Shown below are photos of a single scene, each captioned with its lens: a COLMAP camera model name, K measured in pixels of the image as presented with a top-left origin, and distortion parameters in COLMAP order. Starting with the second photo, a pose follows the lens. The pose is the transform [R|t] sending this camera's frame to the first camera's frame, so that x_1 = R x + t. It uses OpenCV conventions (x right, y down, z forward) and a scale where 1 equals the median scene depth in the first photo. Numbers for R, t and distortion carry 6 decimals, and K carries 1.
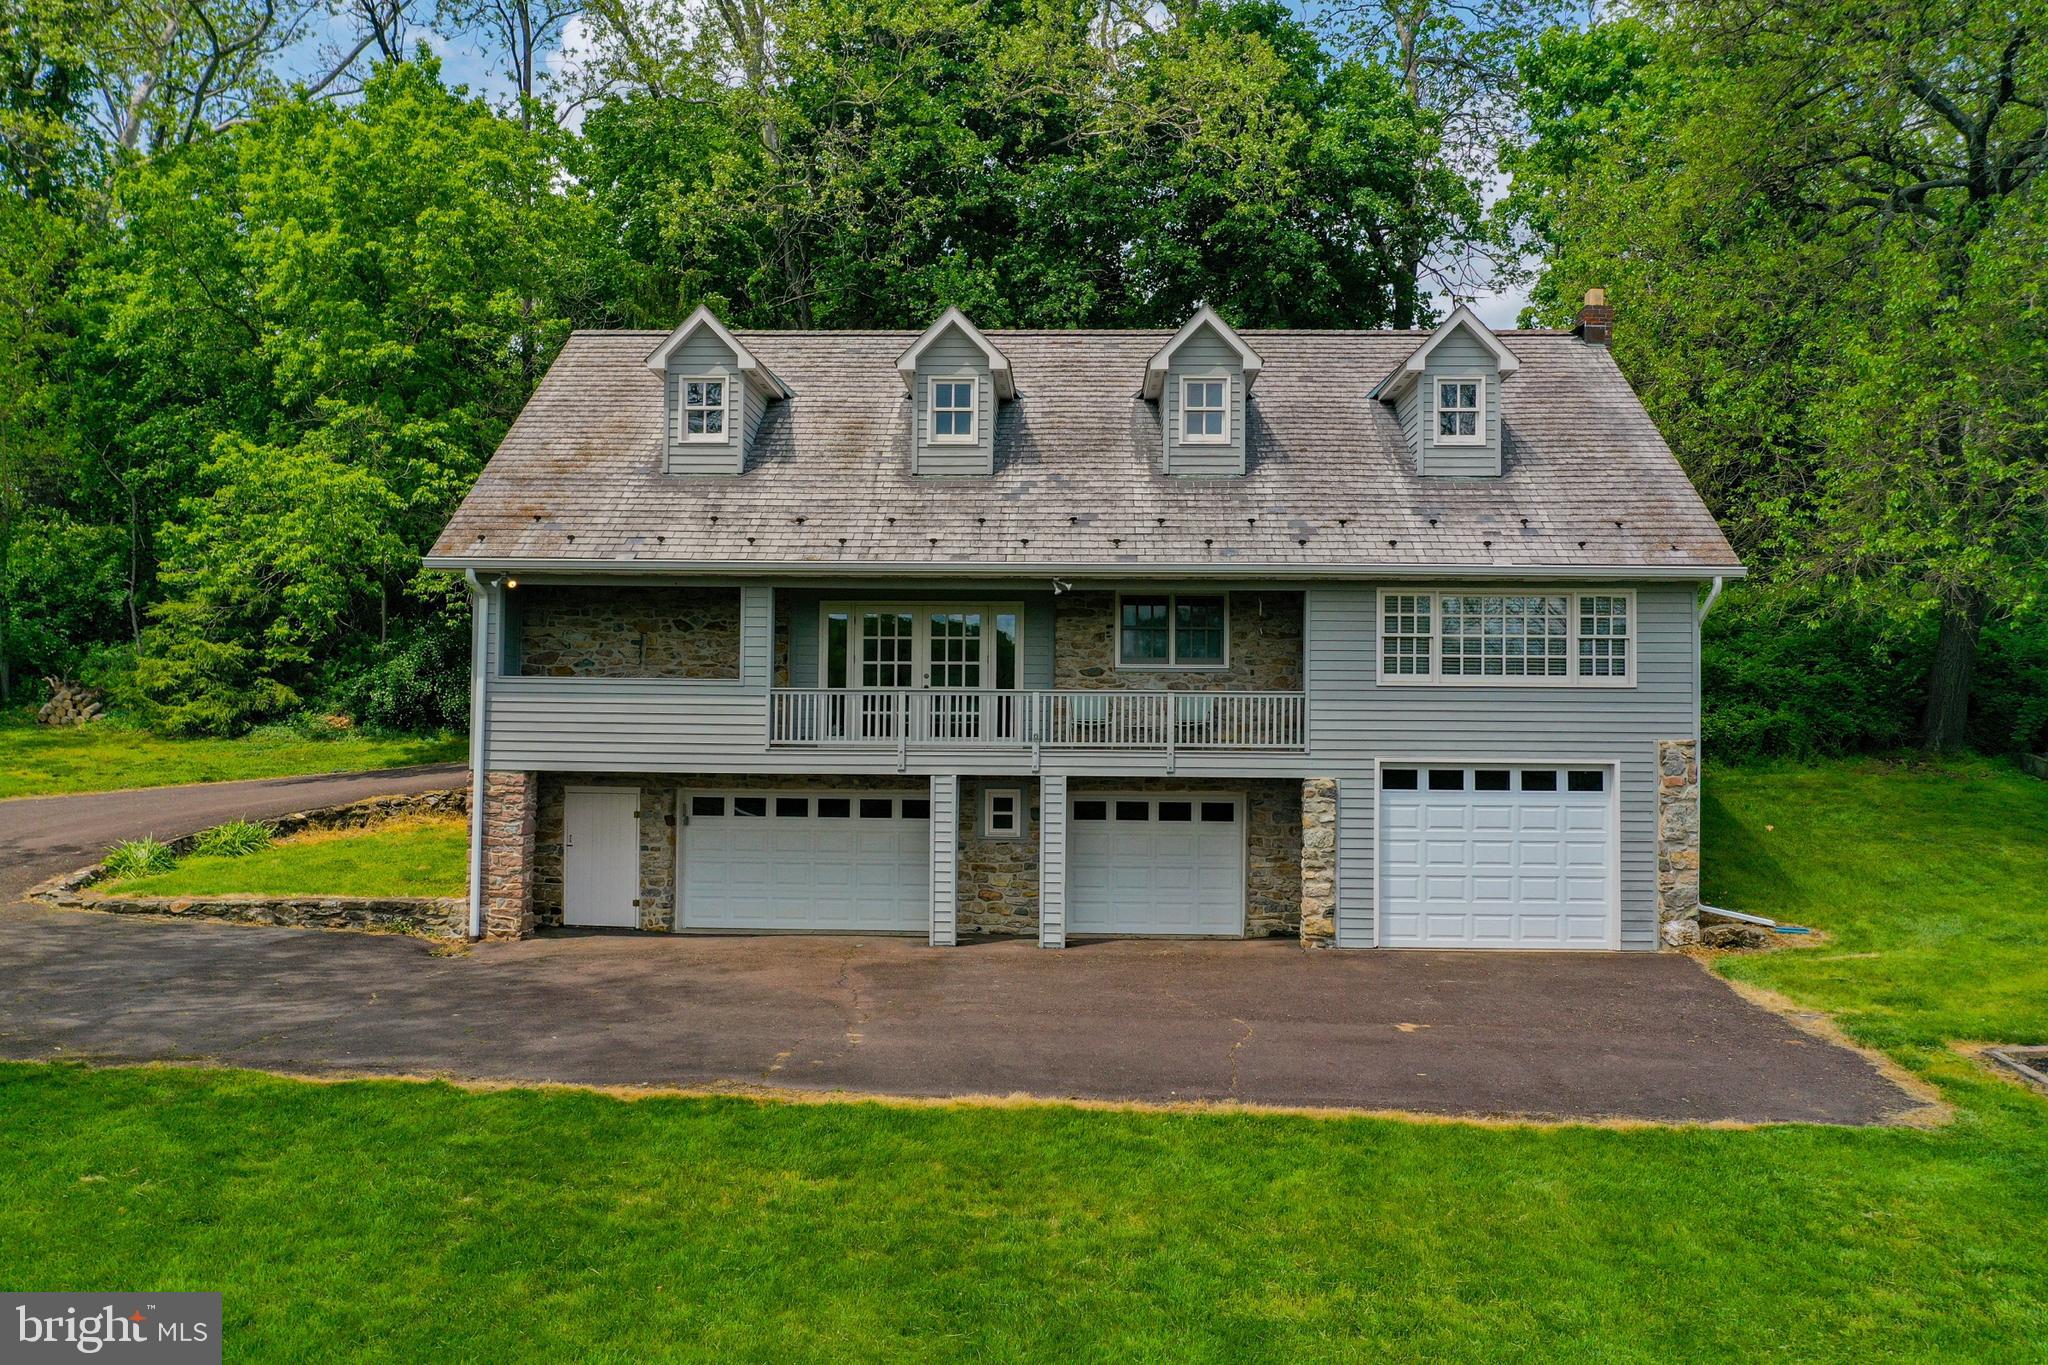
lens RADIAL K [[1622.0, 0, 1027.5], [0, 1622.0, 673.2], [0, 0, 1]] dist [0.001013, -0.007544]
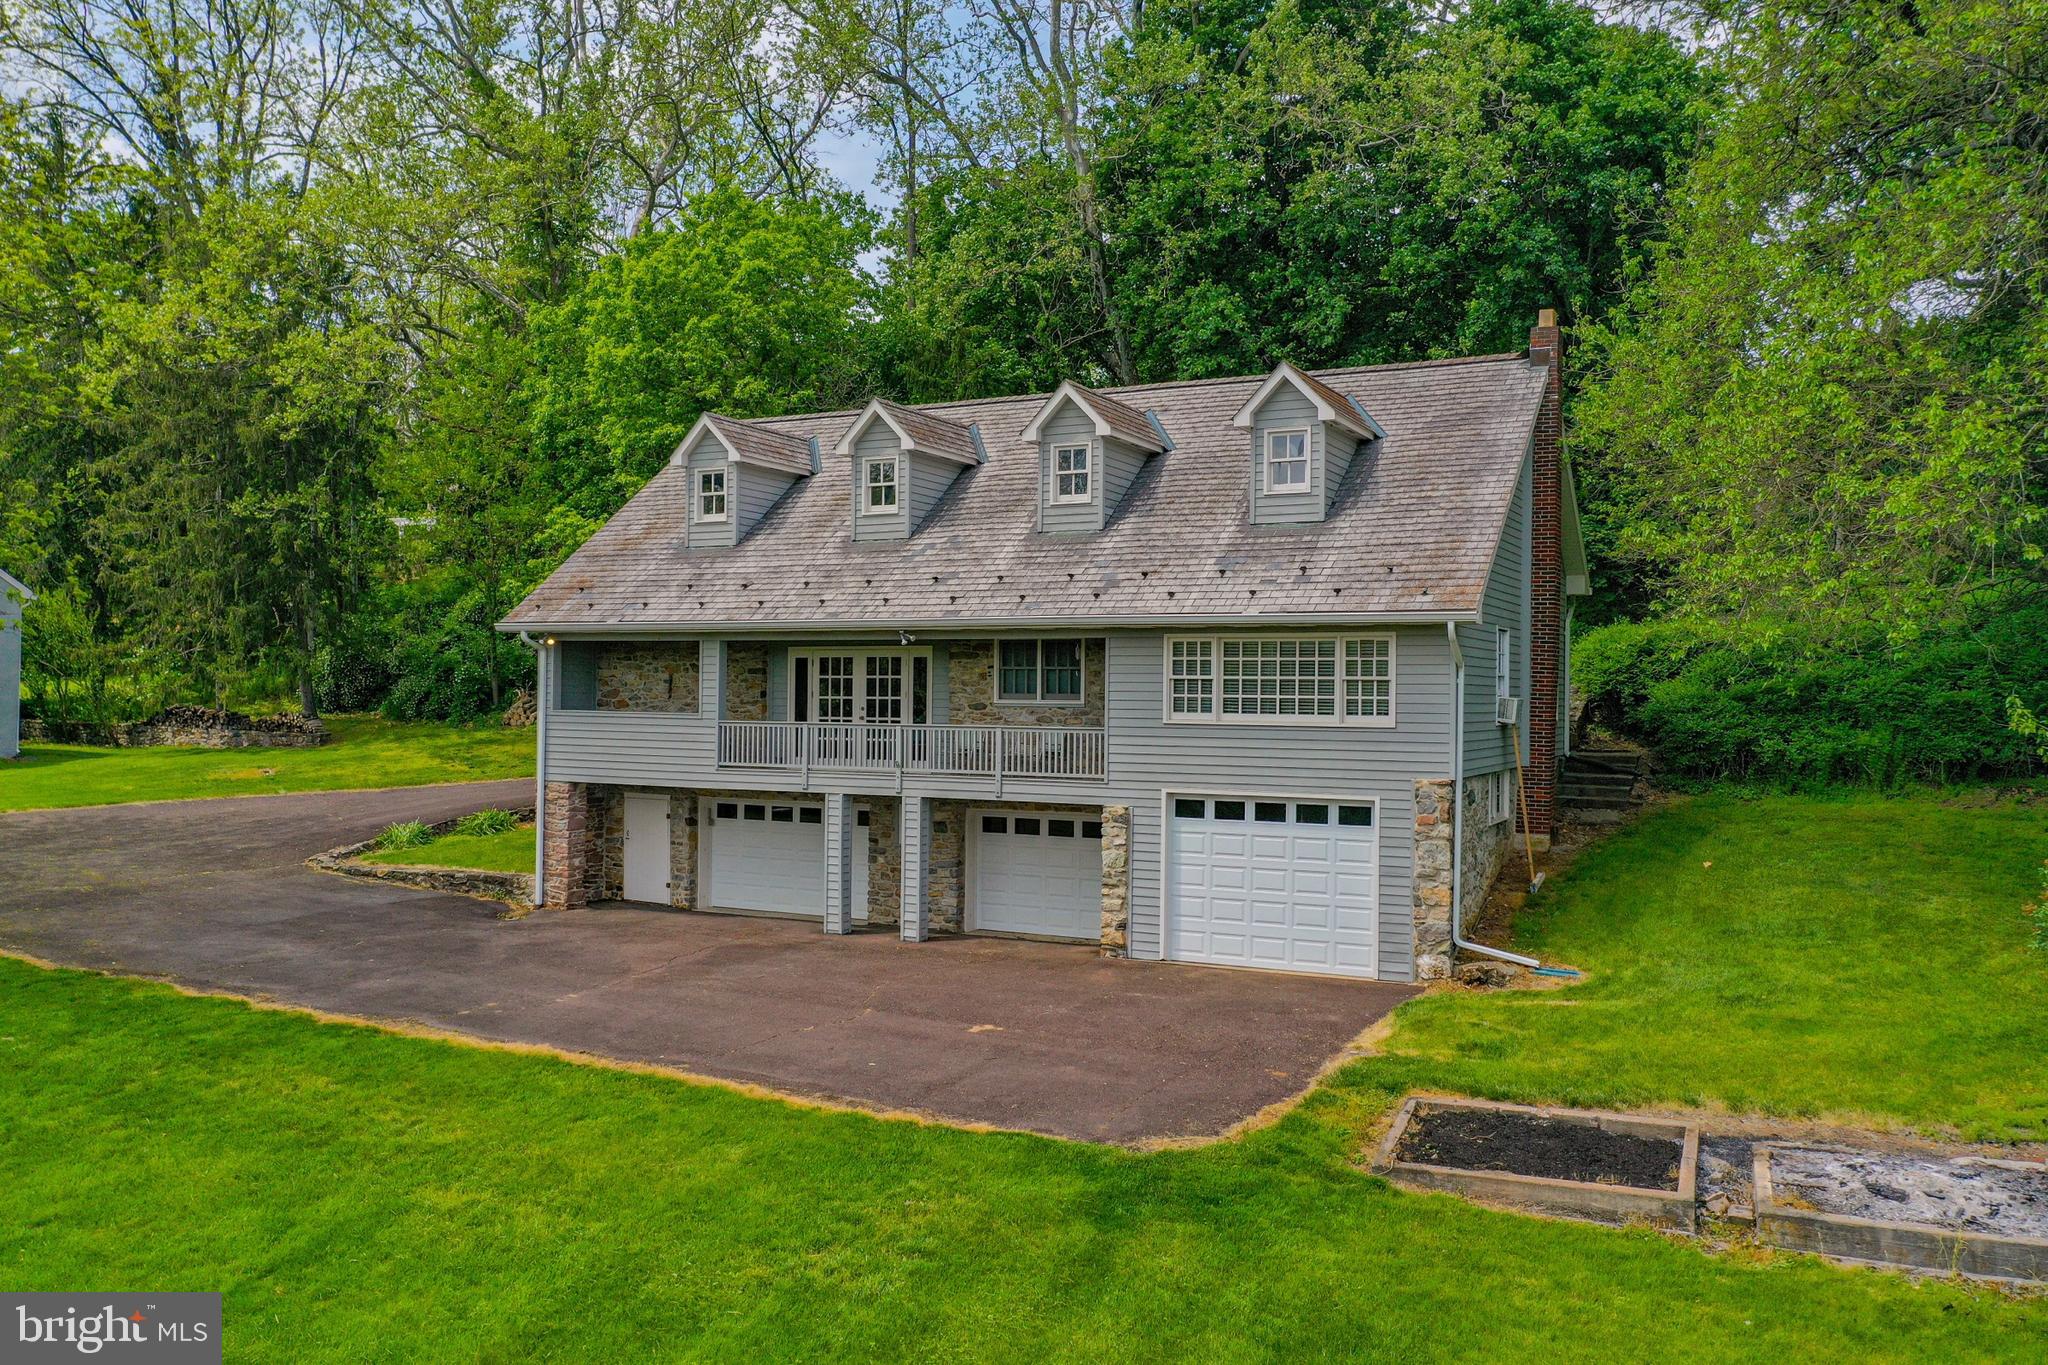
lens RADIAL K [[1523.5, 0, 1054.0], [0, 1523.5, 680.7], [0, 0, 1]] dist [0.005442, -0.000803]
pose [[0.916554, -0.002269, -0.399903, 0.558538], [0.000067, 0.999985, -0.005519, -0.015449], [0.399910, 0.005031, 0.916541, 0.018578]]
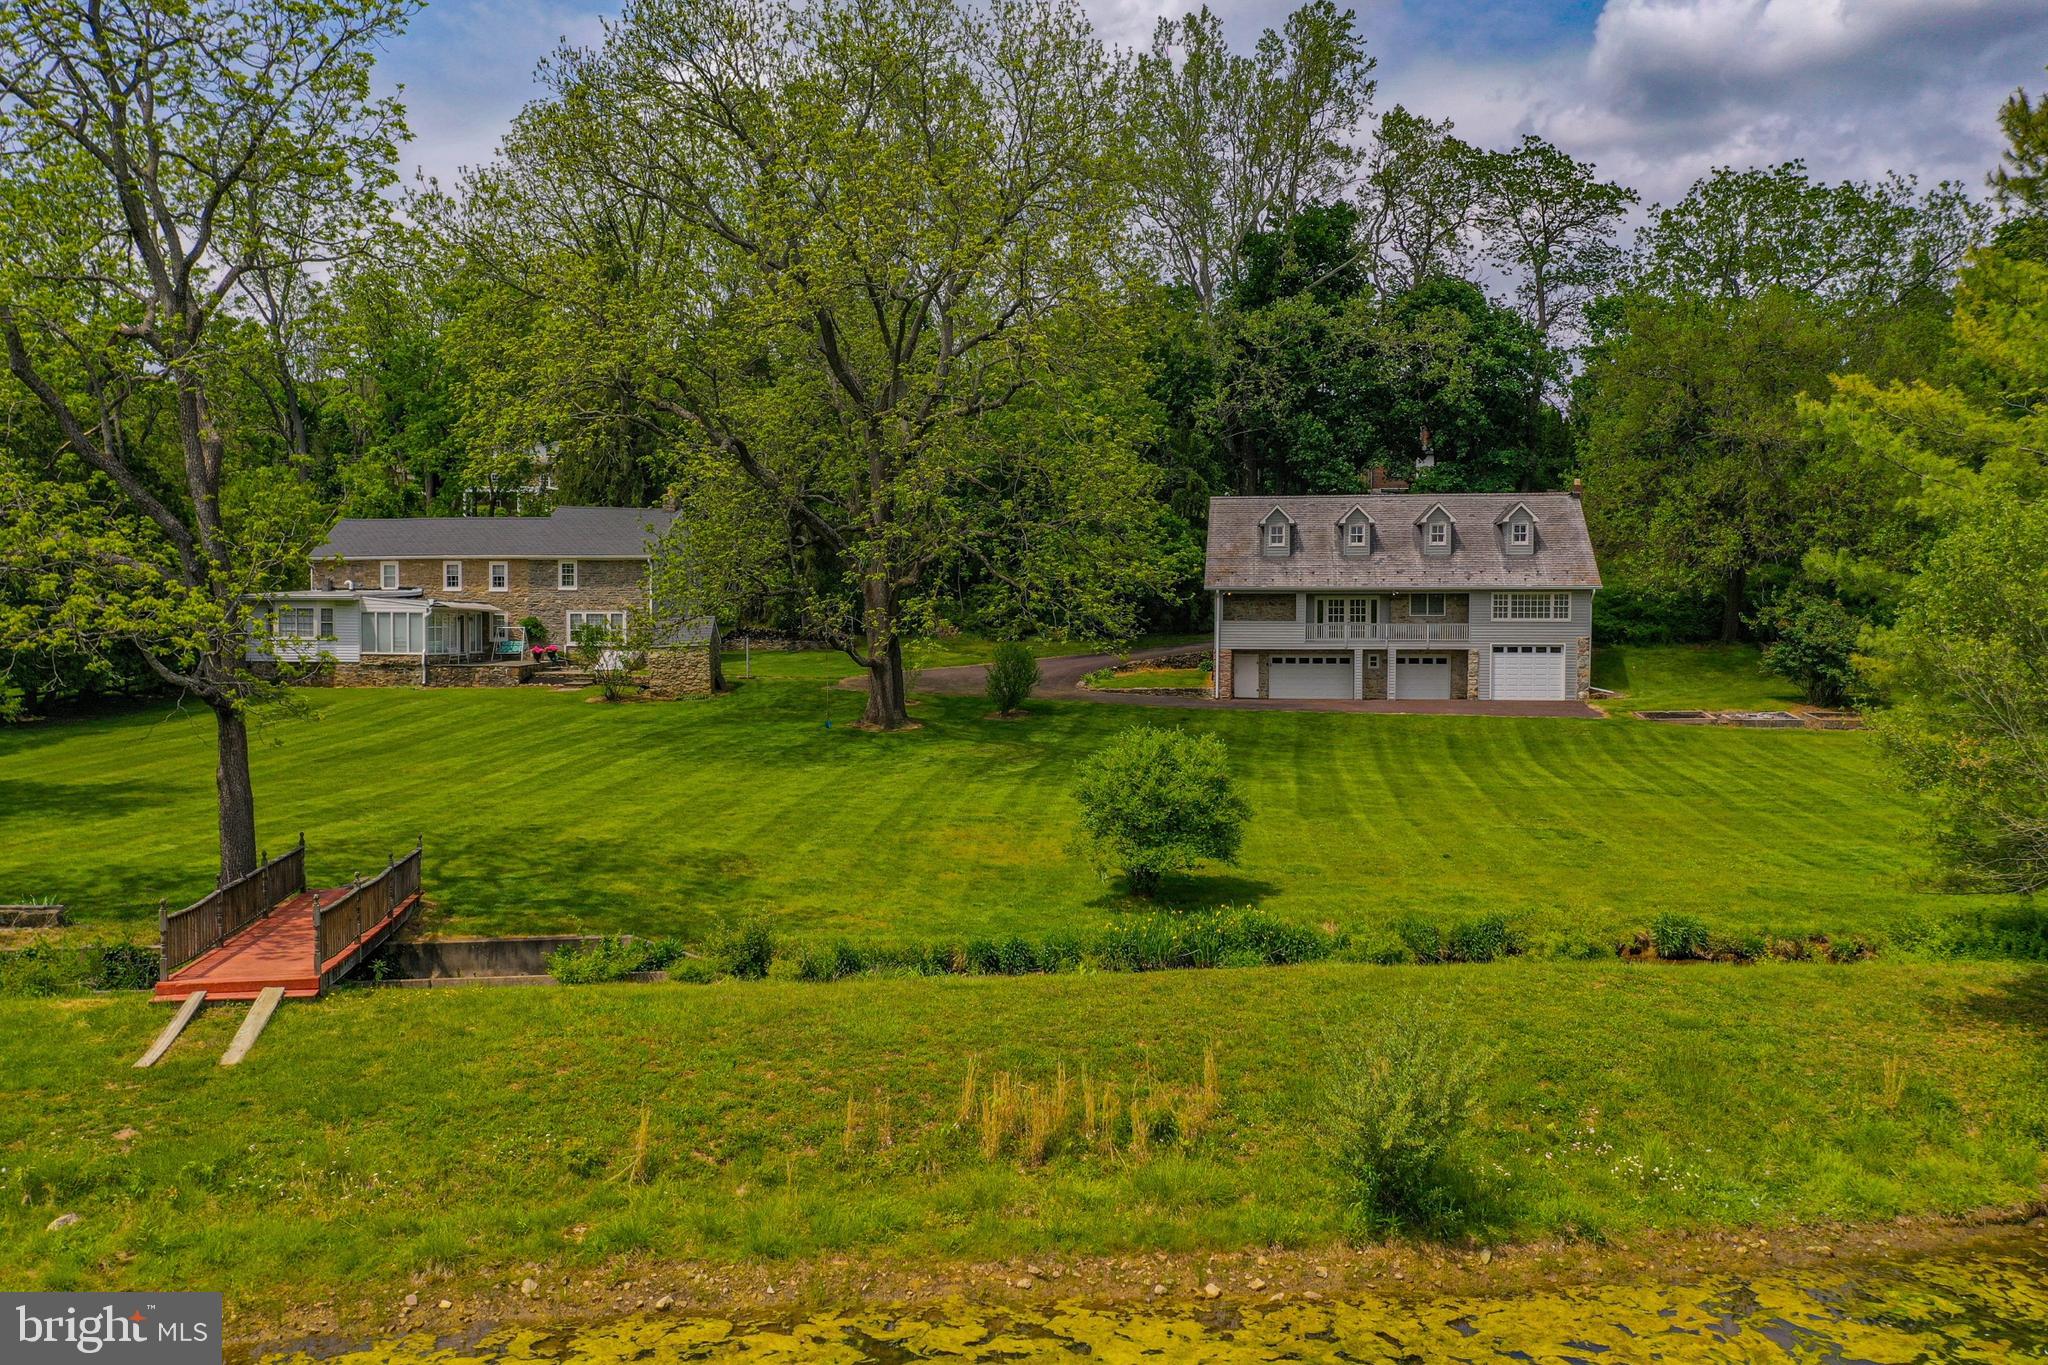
lens RADIAL K [[1622.0, 0, 1027.5], [0, 1622.0, 673.2], [0, 0, 1]] dist [0.001013, -0.007544]
pose [[0.992728, -0.004475, -0.120300, -0.328420], [0.011443, 0.998292, 0.057286, -0.088127], [0.119838, -0.058246, 0.991083, -2.412272]]
